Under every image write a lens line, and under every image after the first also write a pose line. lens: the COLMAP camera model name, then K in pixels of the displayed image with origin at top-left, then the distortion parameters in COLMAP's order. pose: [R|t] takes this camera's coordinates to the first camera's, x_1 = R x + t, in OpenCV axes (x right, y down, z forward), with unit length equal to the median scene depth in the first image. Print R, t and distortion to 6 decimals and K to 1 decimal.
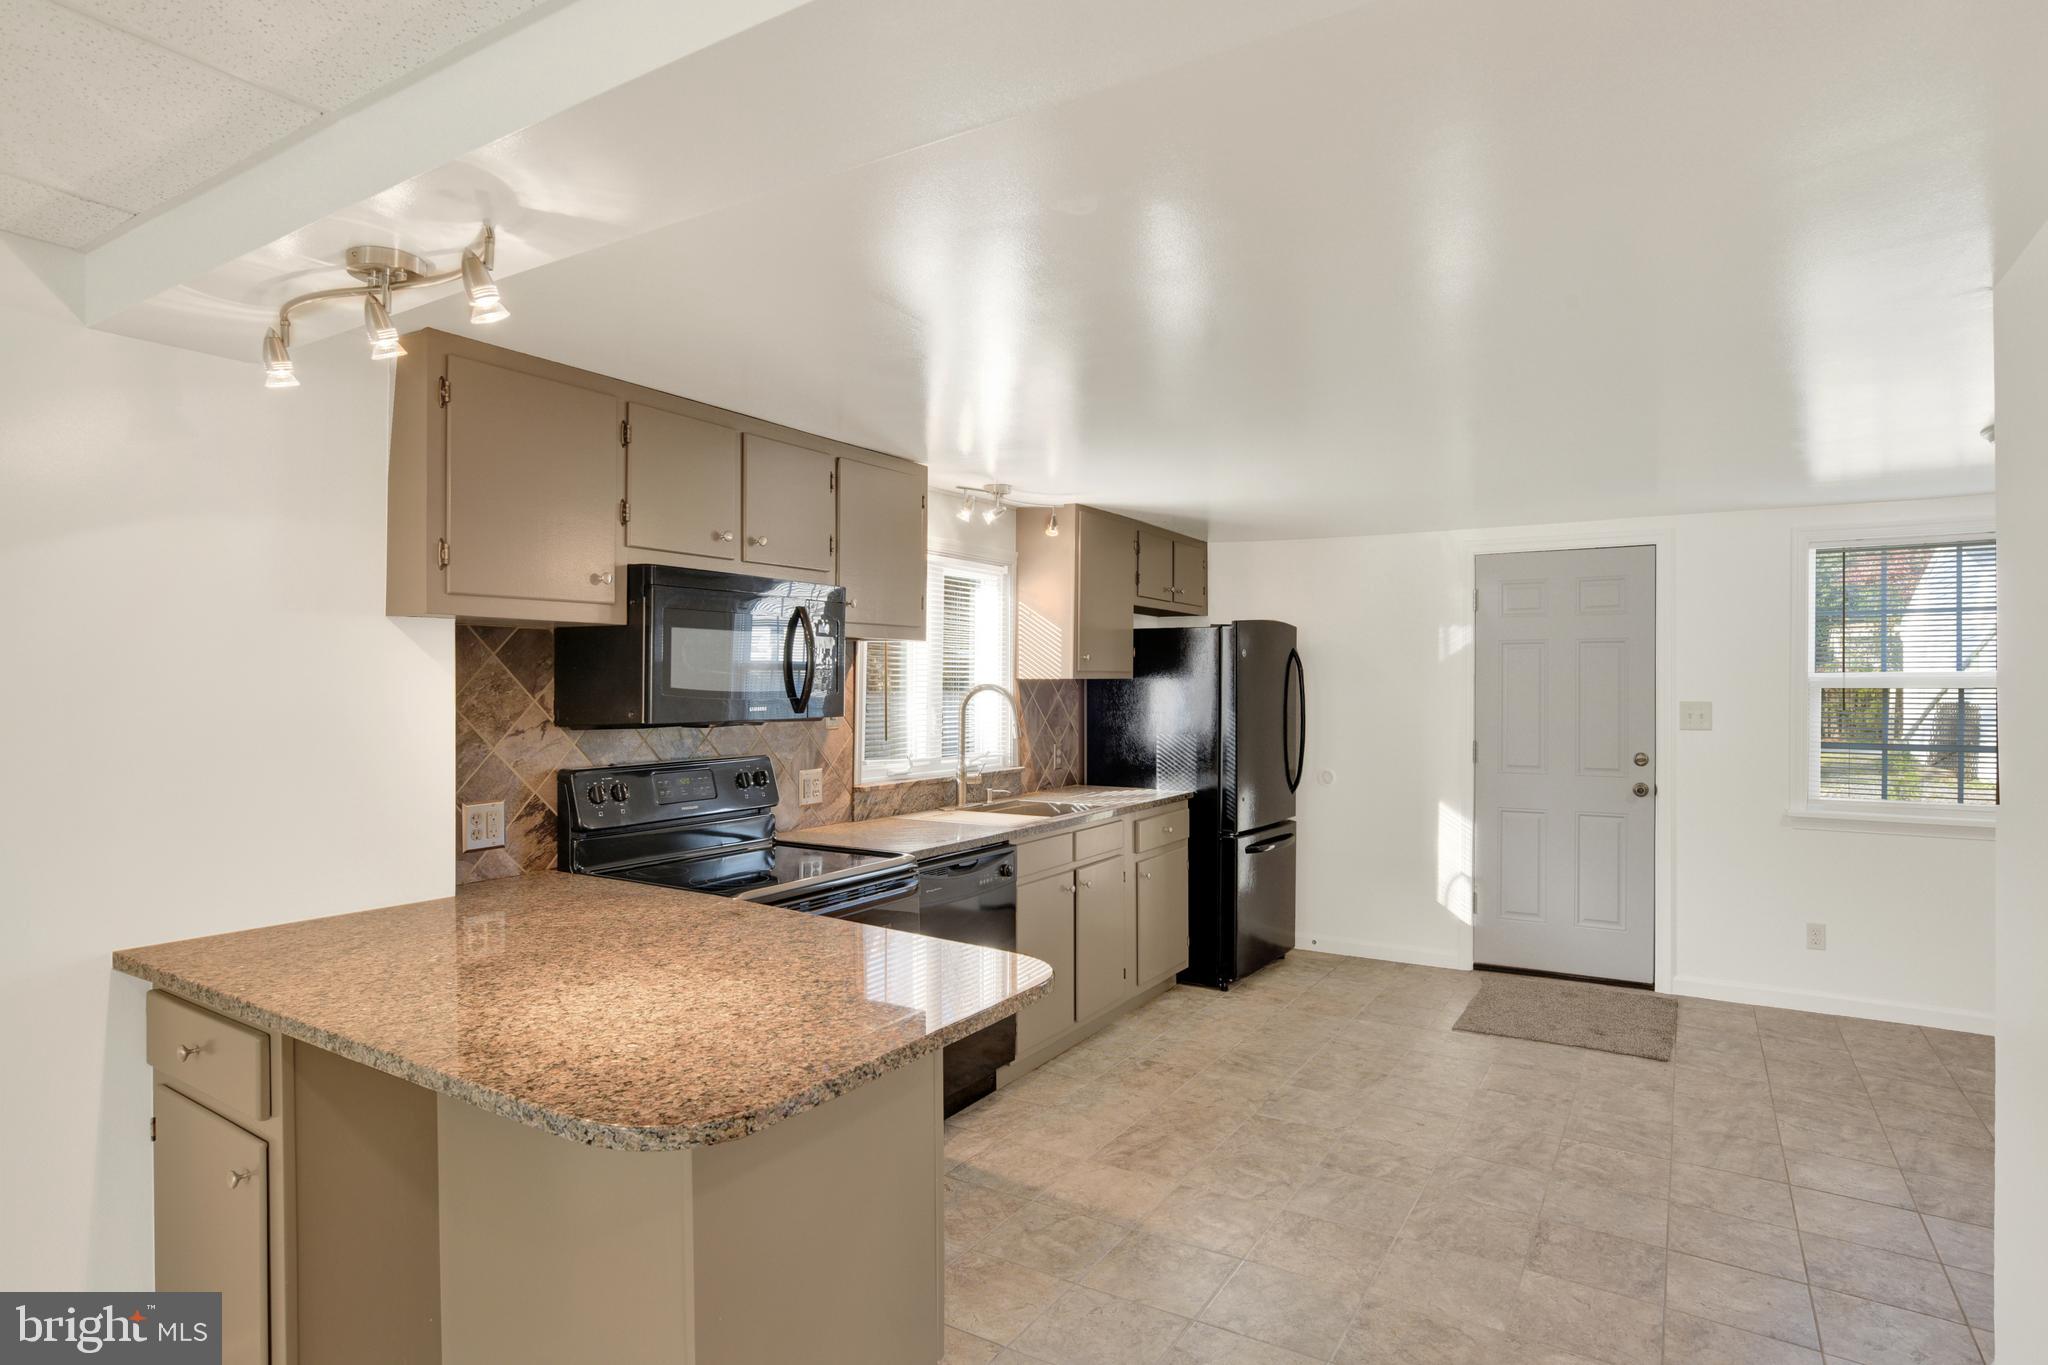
lens RADIAL K [[1114.4, 0, 1009.6], [0, 1114.4, 679.9], [0, 0, 1]] dist [-0.058520, 0.020923]
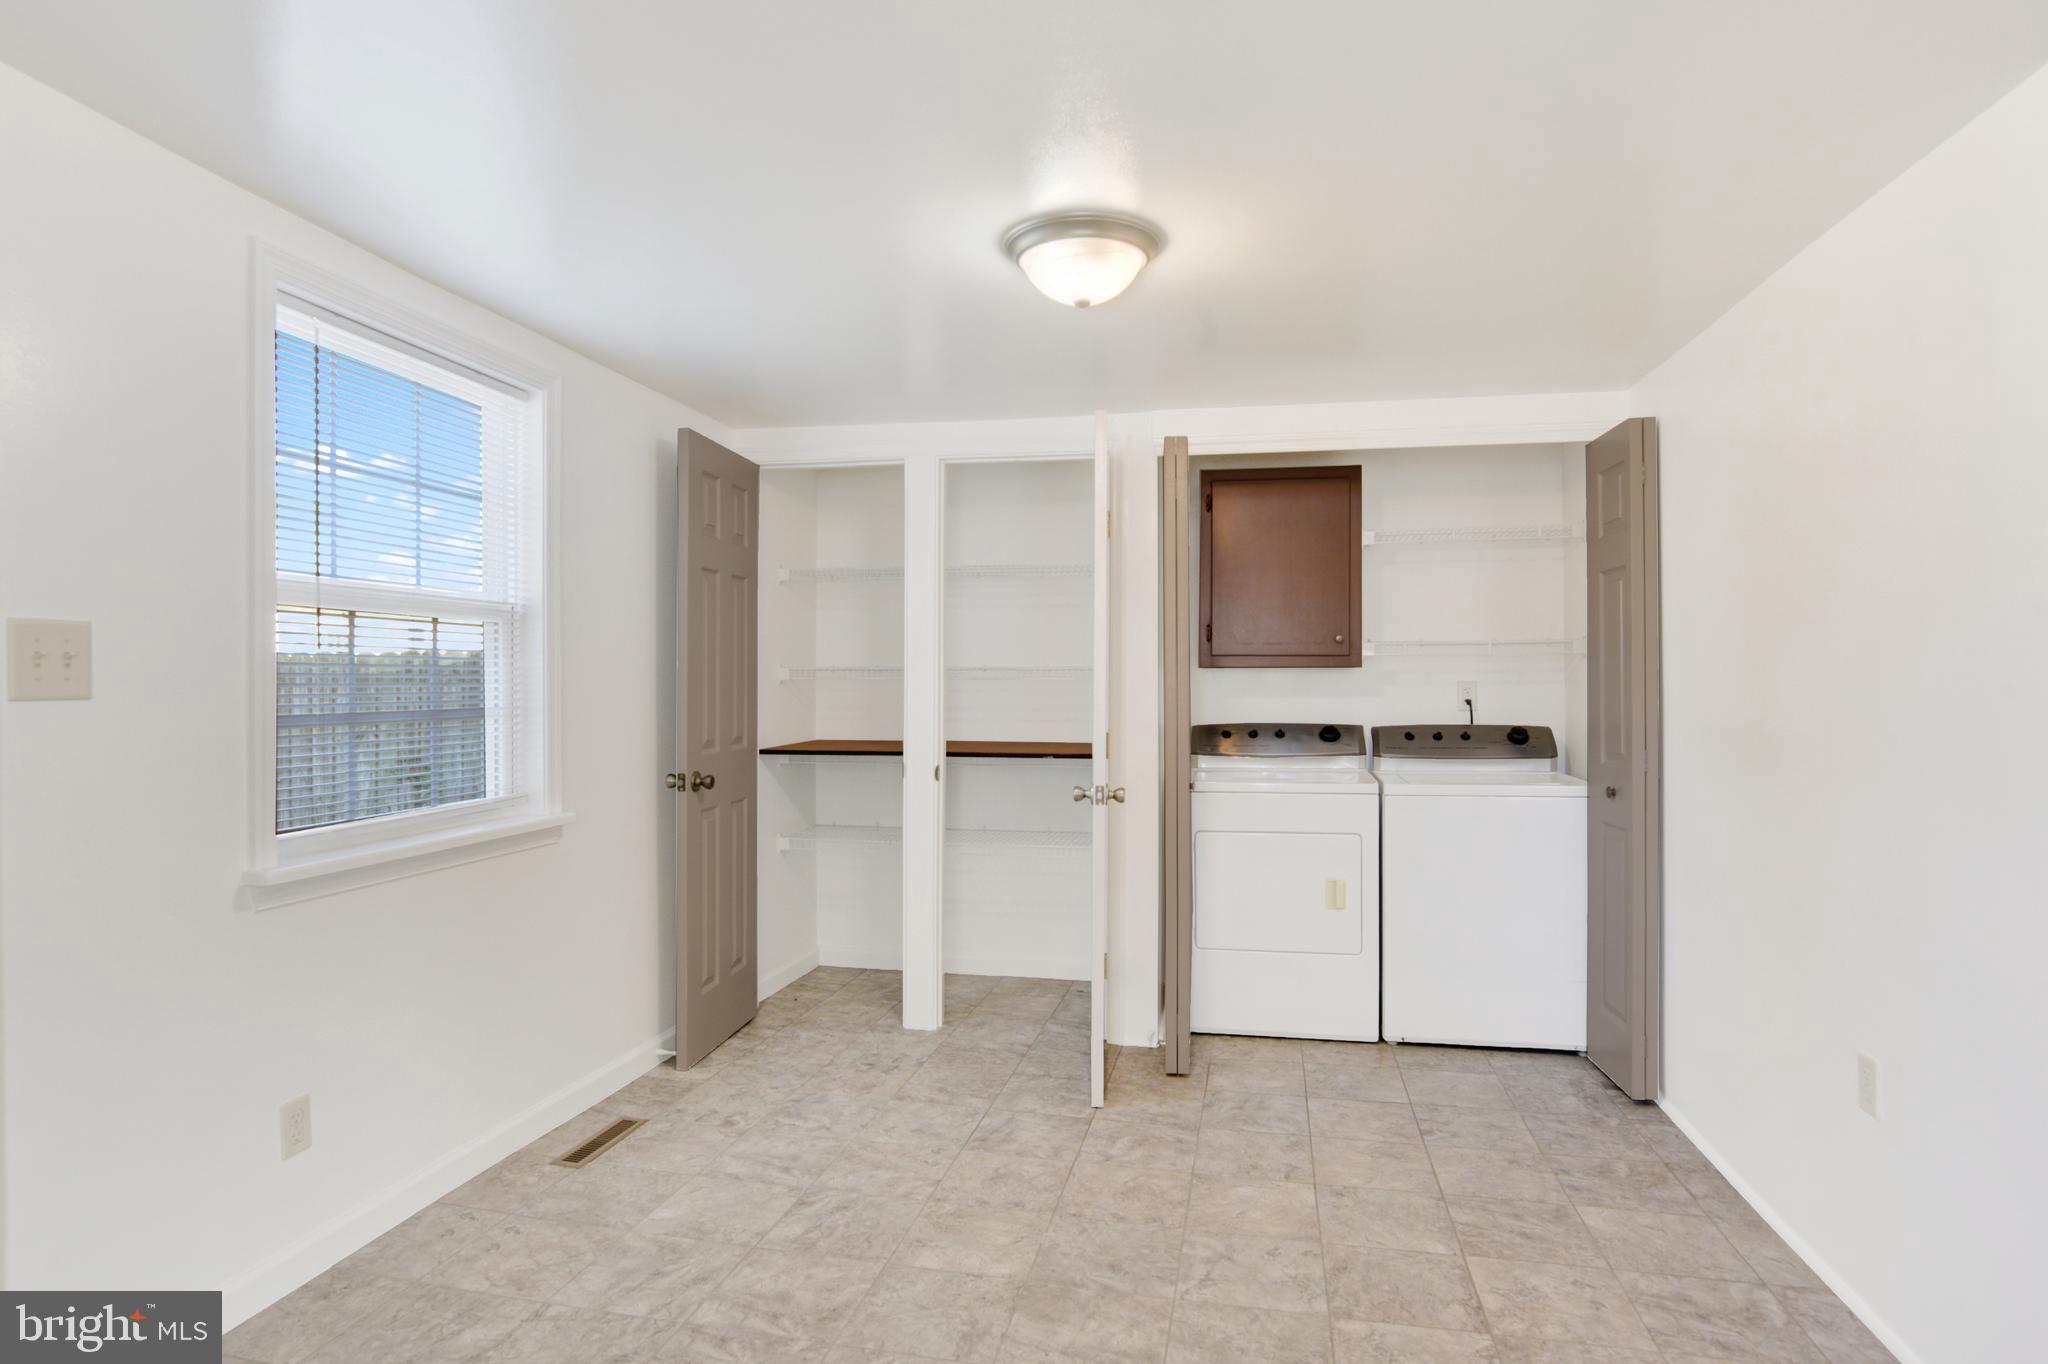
lens RADIAL K [[1114.4, 0, 1019.4], [0, 1114.4, 680.5], [0, 0, 1]] dist [-0.058520, 0.020923]
pose [[-0.338925, -0.015798, 0.940681, 0.232325], [-0.001991, 0.999869, 0.016075, 0.043295], [-0.940811, 0.003576, -0.338912, 0.983316]]
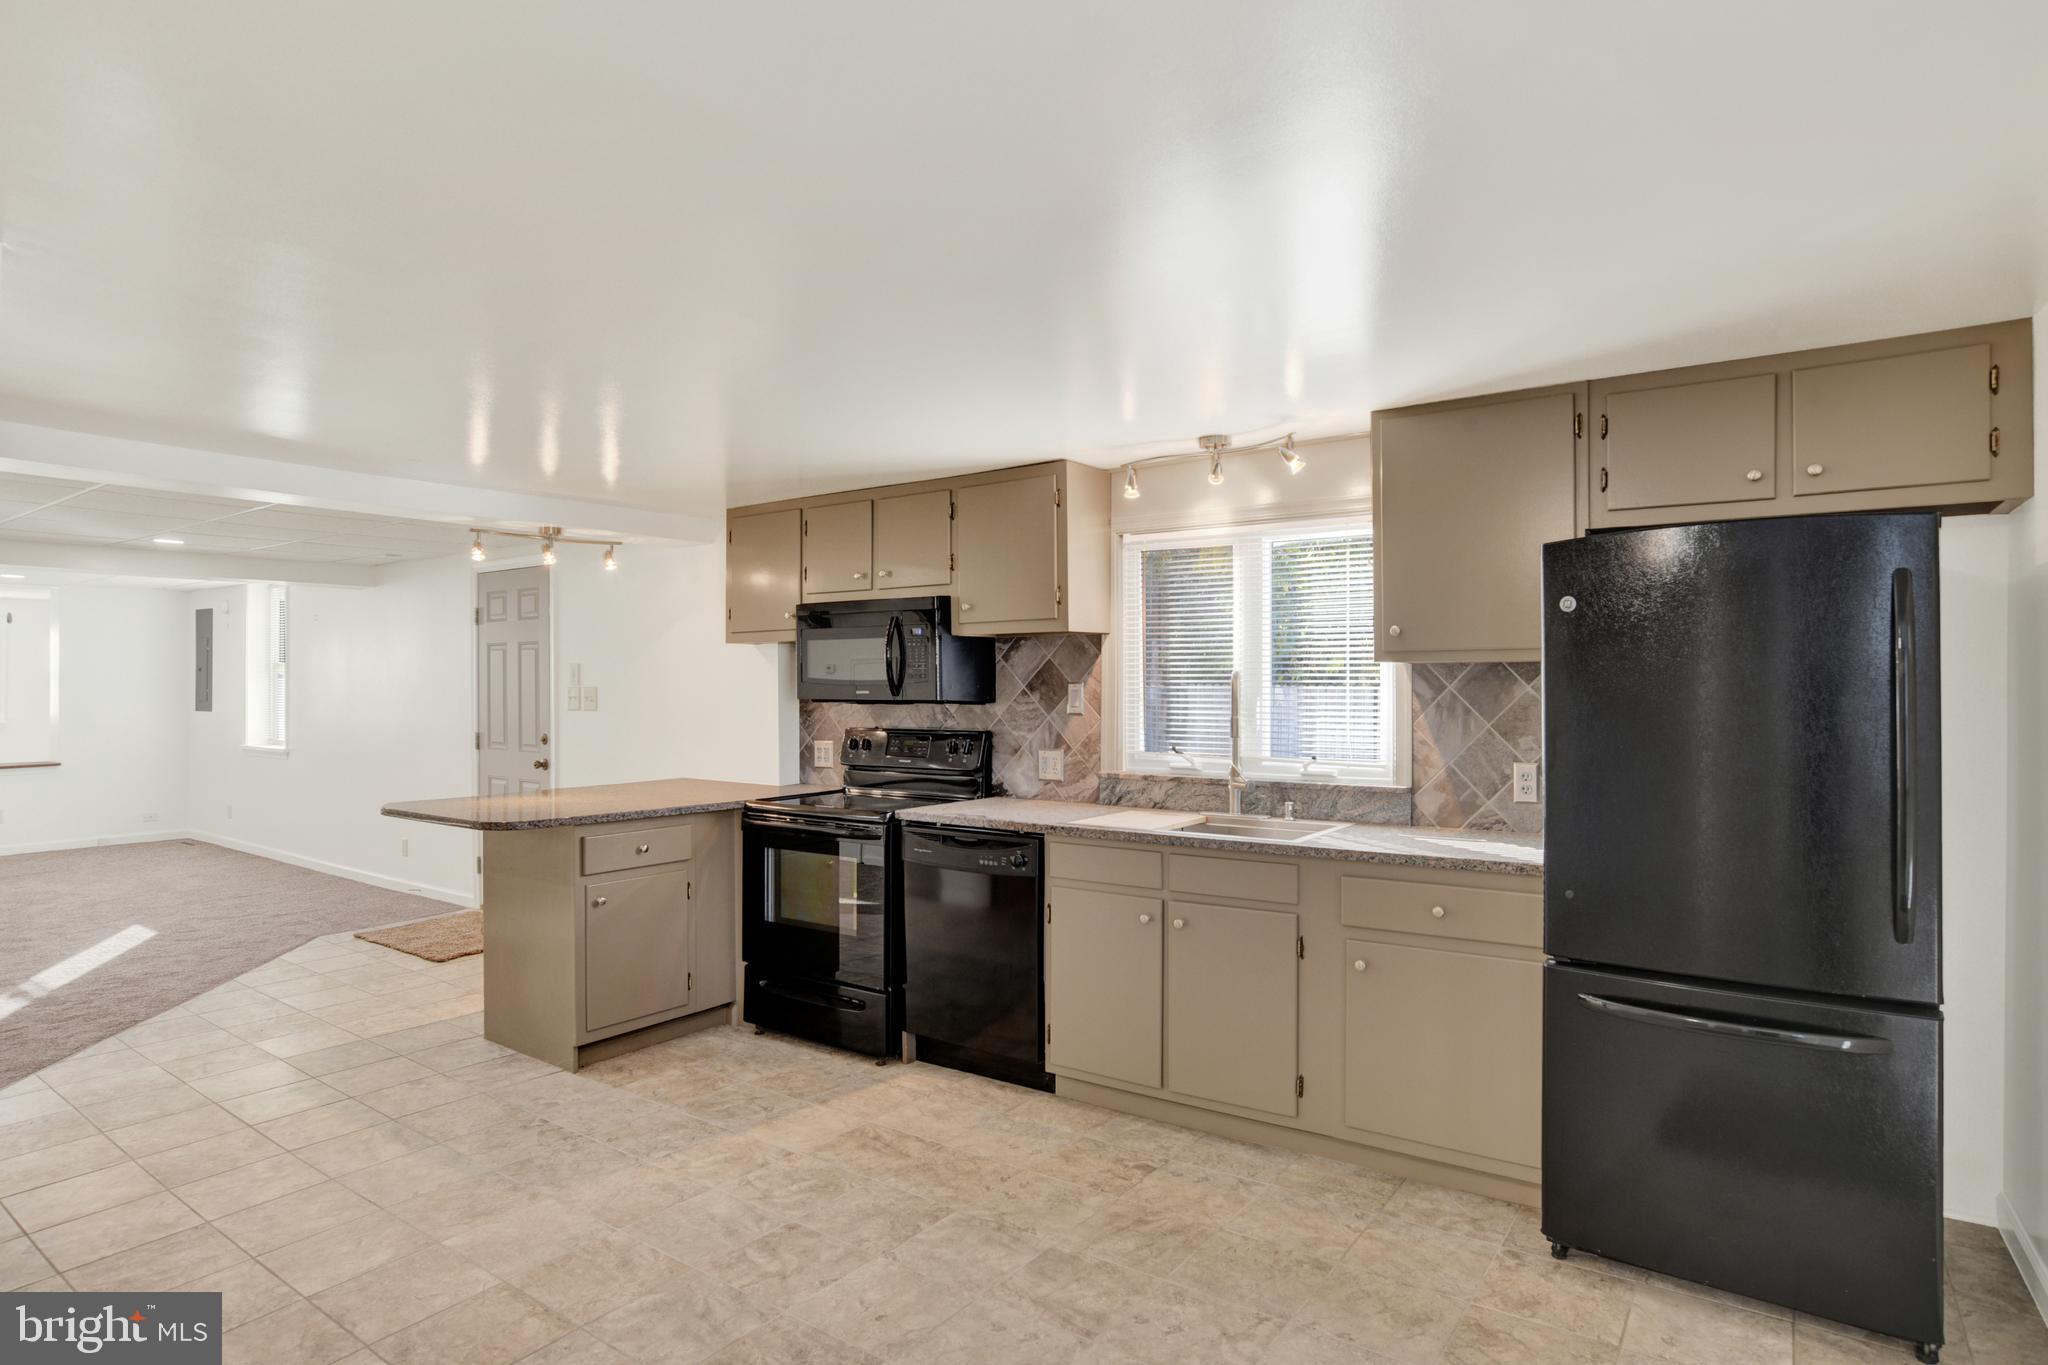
lens RADIAL K [[1114.4, 0, 1016.0], [0, 1114.4, 674.4], [0, 0, 1]] dist [-0.058520, 0.020923]
pose [[-0.069984, -0.017480, -0.997395, 0.885272], [0.001671, 0.999843, -0.017640, 0.022119], [0.997547, -0.002901, -0.069944, 0.962586]]
